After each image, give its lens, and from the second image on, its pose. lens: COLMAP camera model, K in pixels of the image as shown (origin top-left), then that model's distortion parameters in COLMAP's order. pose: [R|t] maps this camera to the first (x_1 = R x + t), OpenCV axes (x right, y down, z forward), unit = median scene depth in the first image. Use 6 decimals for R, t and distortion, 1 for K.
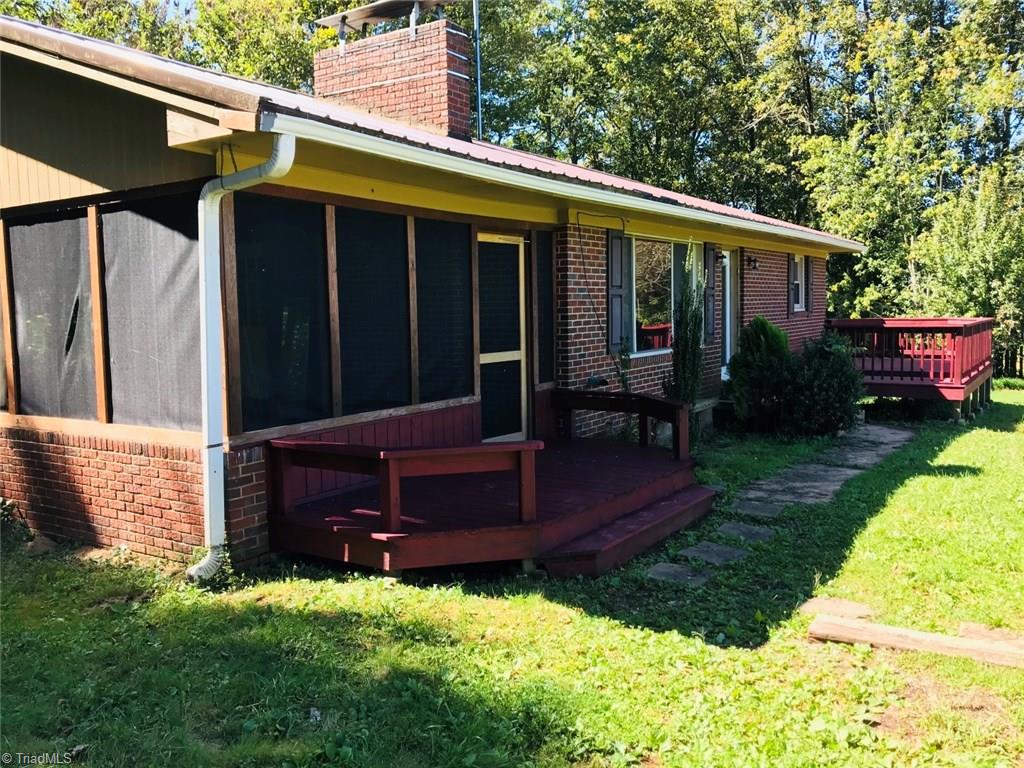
lens RADIAL K [[851.2, 0, 508.2], [0, 851.2, 382.3], [0, 0, 1]] dist [0.140407, -0.327441]
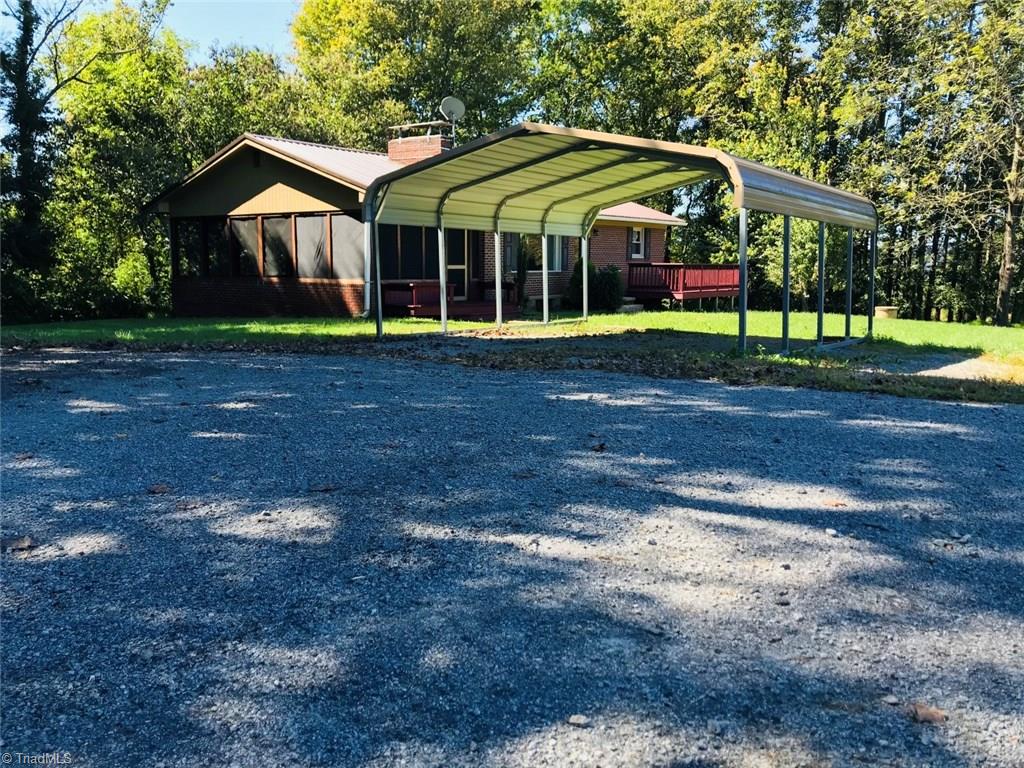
lens RADIAL K [[851.2, 0, 508.2], [0, 851.2, 382.3], [0, 0, 1]] dist [0.140407, -0.327441]
pose [[0.998796, 0.032564, -0.036699, 0.363522], [-0.030518, 0.998020, 0.054995, 0.248237], [0.038417, -0.053809, 0.997812, -2.353946]]
